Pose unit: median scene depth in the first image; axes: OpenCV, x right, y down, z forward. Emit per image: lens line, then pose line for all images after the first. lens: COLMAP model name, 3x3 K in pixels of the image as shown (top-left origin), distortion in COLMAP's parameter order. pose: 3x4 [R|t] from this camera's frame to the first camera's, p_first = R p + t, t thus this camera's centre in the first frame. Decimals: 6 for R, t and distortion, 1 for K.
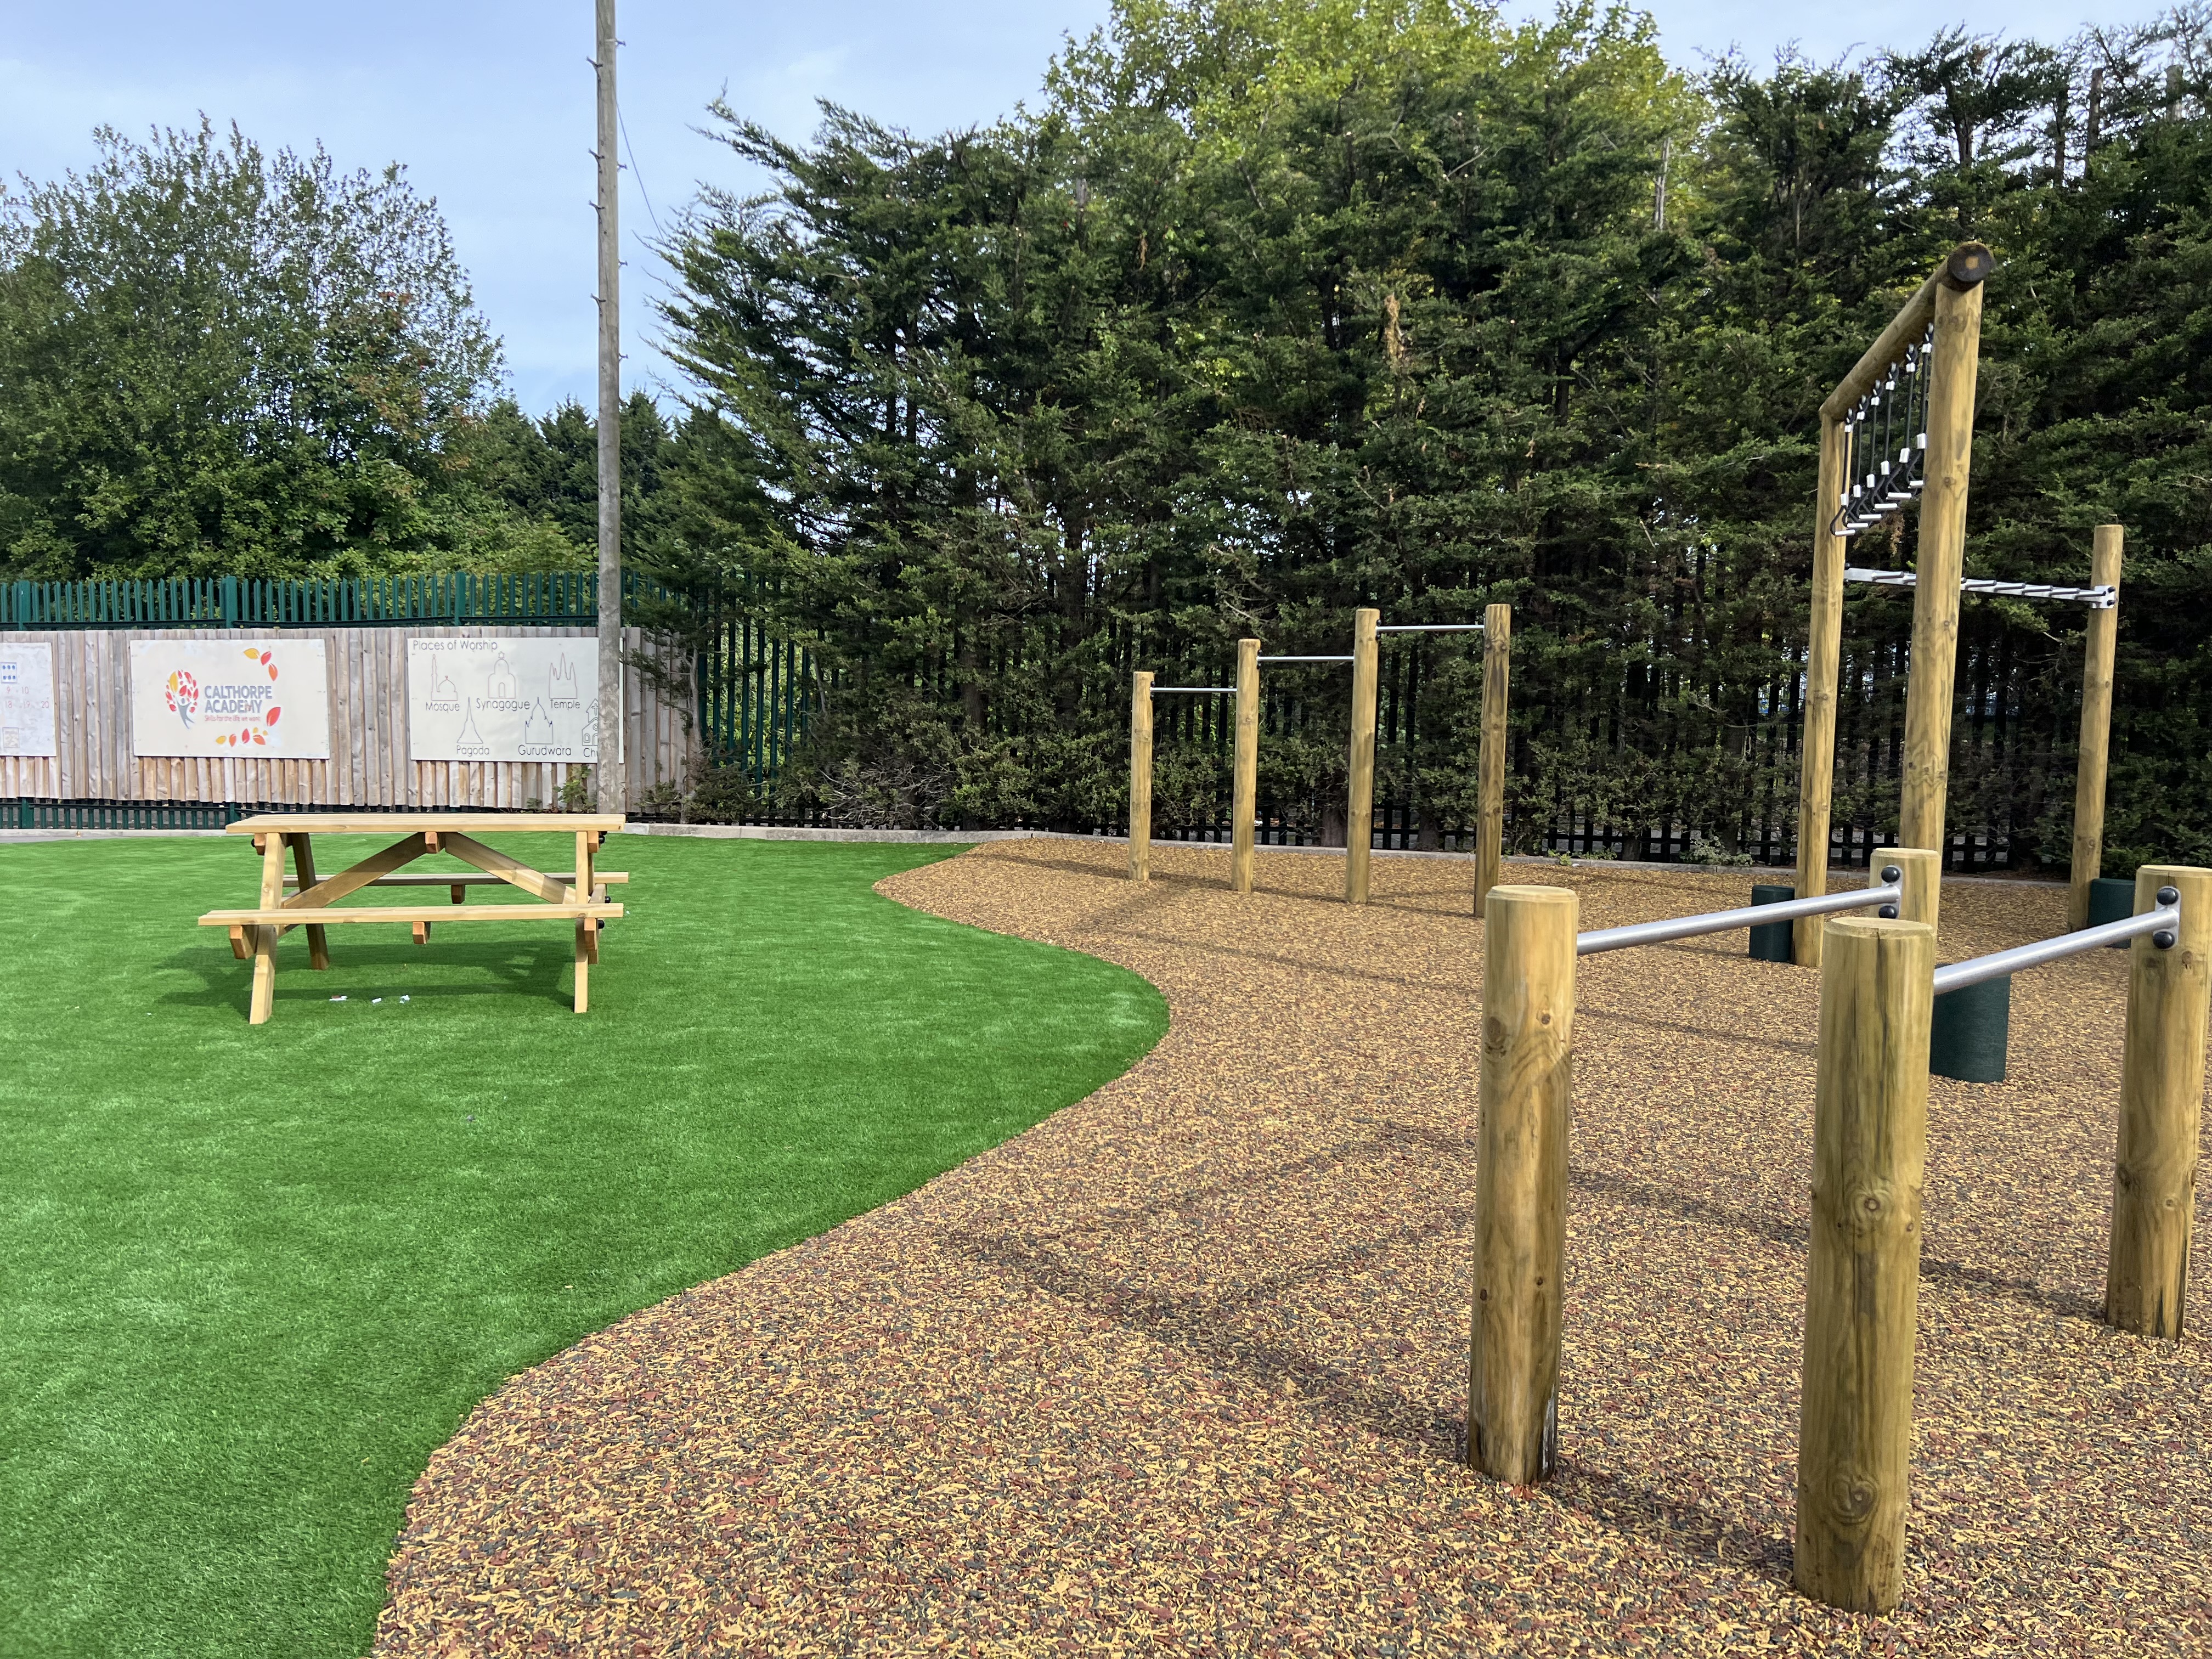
lens RADIAL K [[1692.4, 0, 1106.0], [0, 1692.4, 829.5], [0, 0, 1]] dist [0.120104, -0.121220]
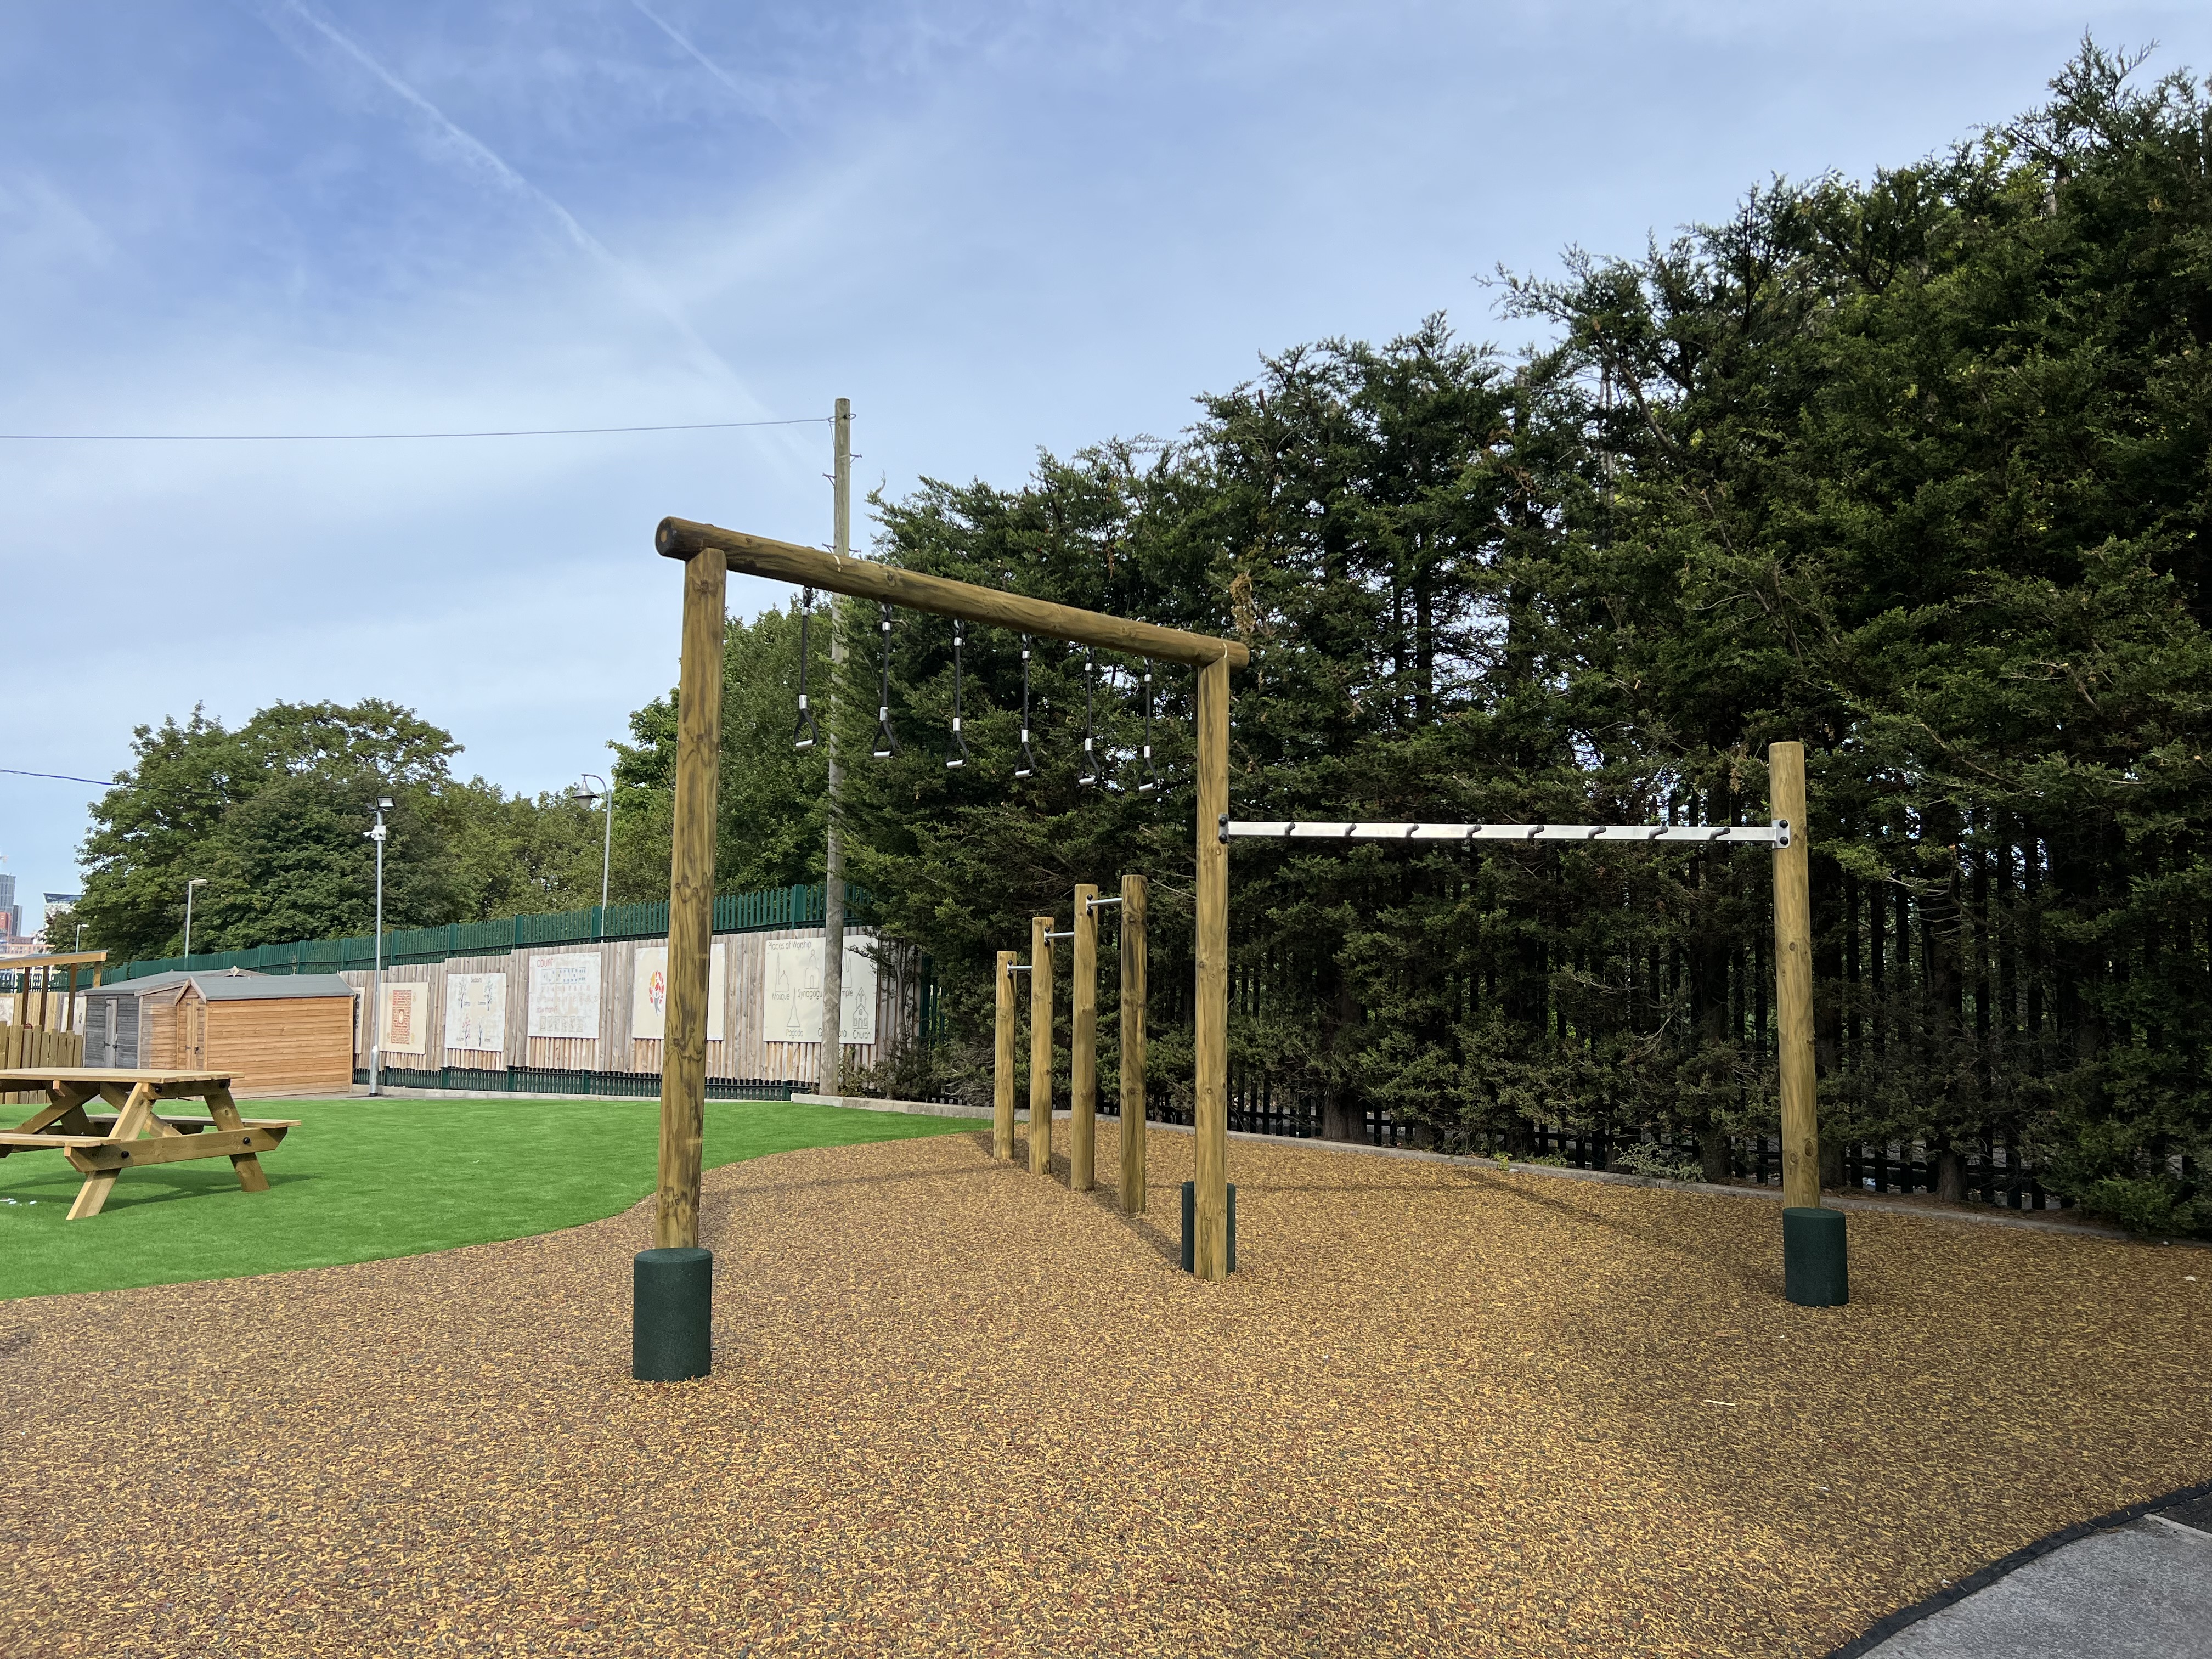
lens RADIAL K [[1692.4, 0, 1106.0], [0, 1692.4, 829.5], [0, 0, 1]] dist [0.120104, -0.121220]
pose [[0.836897, -0.062614, -0.543768, 0.540525], [-0.029755, 0.986763, -0.159419, -0.004067], [0.546551, 0.149597, 0.823955, 0.146112]]
